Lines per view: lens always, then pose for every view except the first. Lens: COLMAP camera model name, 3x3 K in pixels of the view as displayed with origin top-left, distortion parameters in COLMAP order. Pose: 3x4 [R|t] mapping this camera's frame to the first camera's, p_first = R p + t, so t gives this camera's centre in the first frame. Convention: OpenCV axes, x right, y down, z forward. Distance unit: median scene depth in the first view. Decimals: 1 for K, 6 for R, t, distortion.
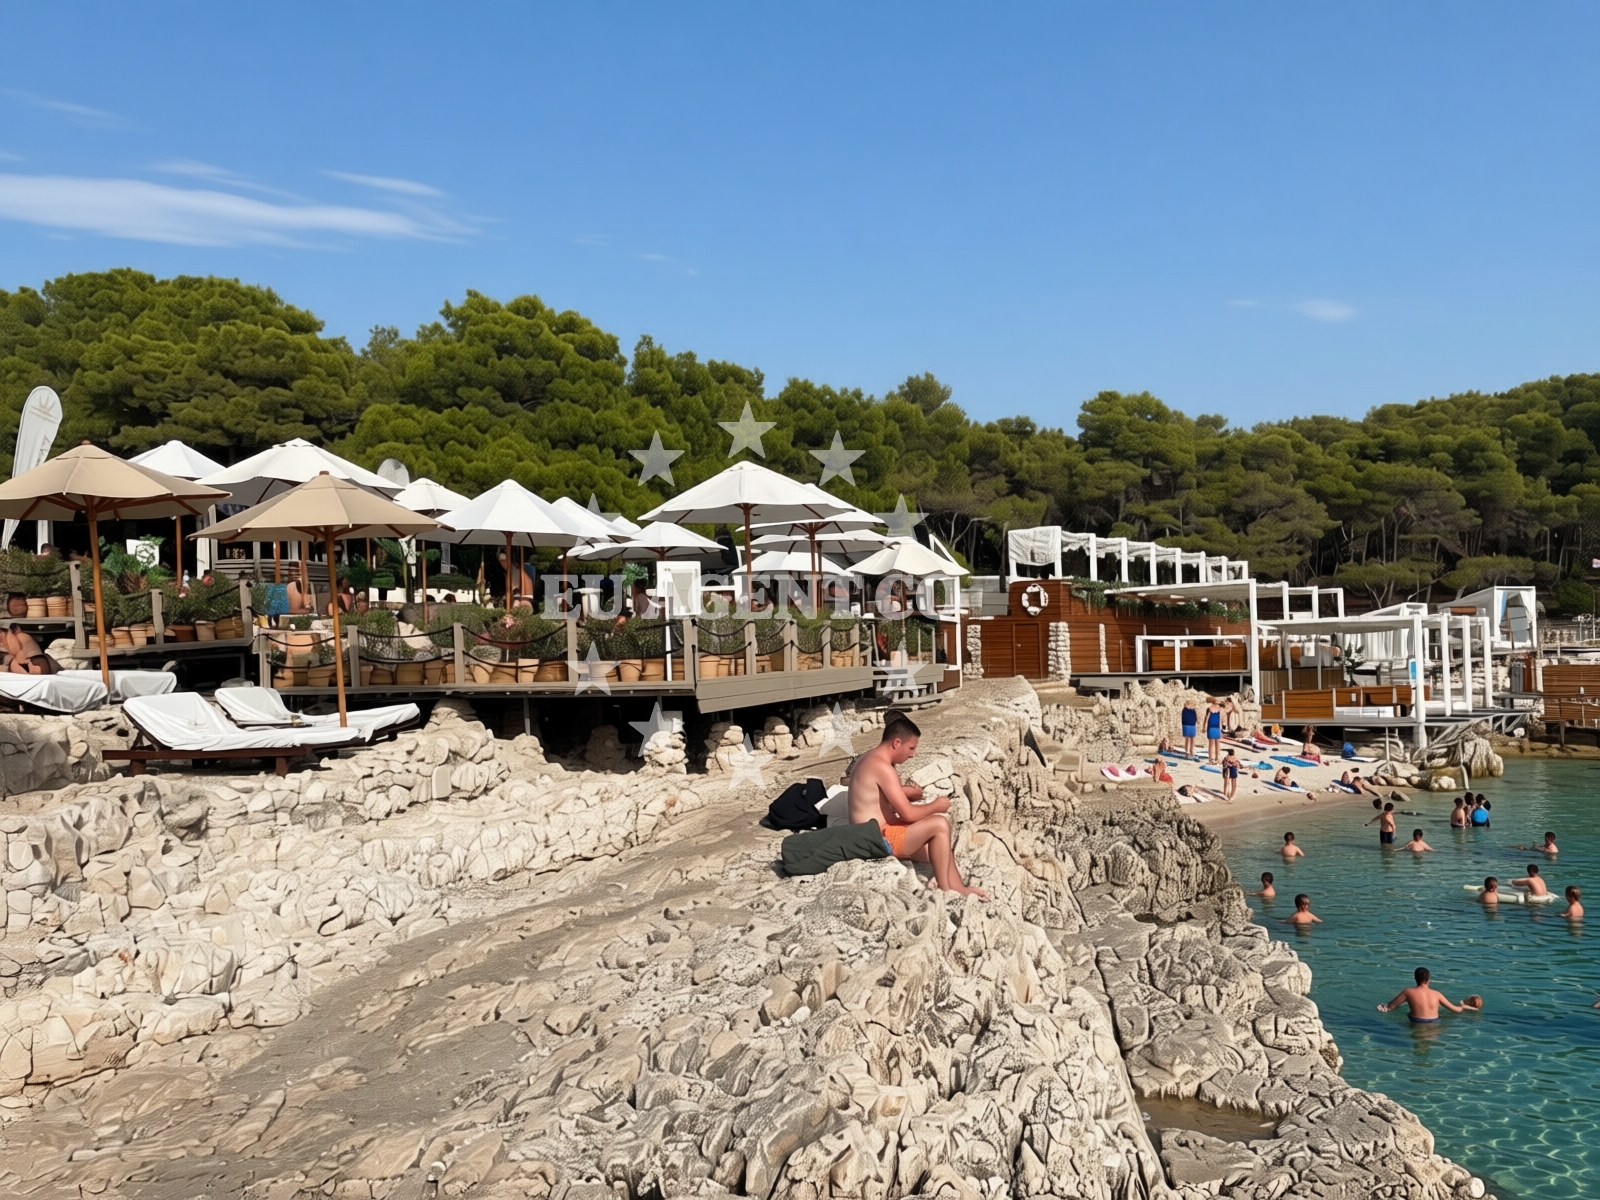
lens RADIAL K [[1216.4, 0, 799.2], [0, 1216.4, 607.8], [0, 0, 1]] dist [0.003551, 0.057385]
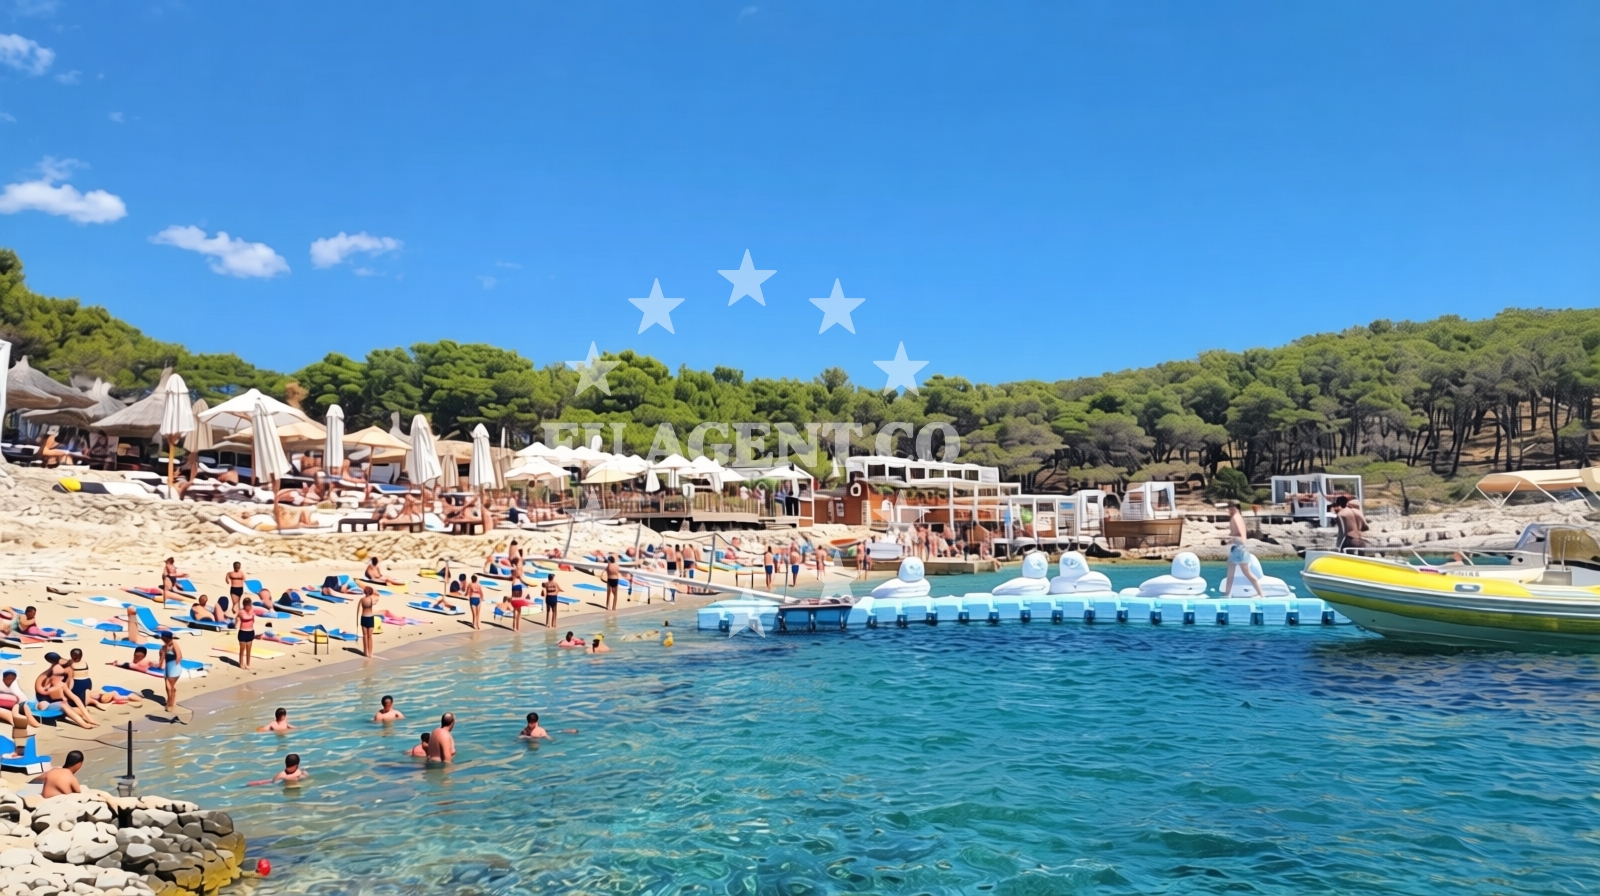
lens RADIAL K [[1262.4, 0, 800.9], [0, 1262.4, 451.6], [0, 0, 1]] dist [0.000460, 0.003710]
pose [[0.999292, -0.002734, -0.037518, 0.179627], [0.001491, 0.999450, -0.033123, -0.001616], [0.037587, 0.033044, 0.998747, -1.308954]]
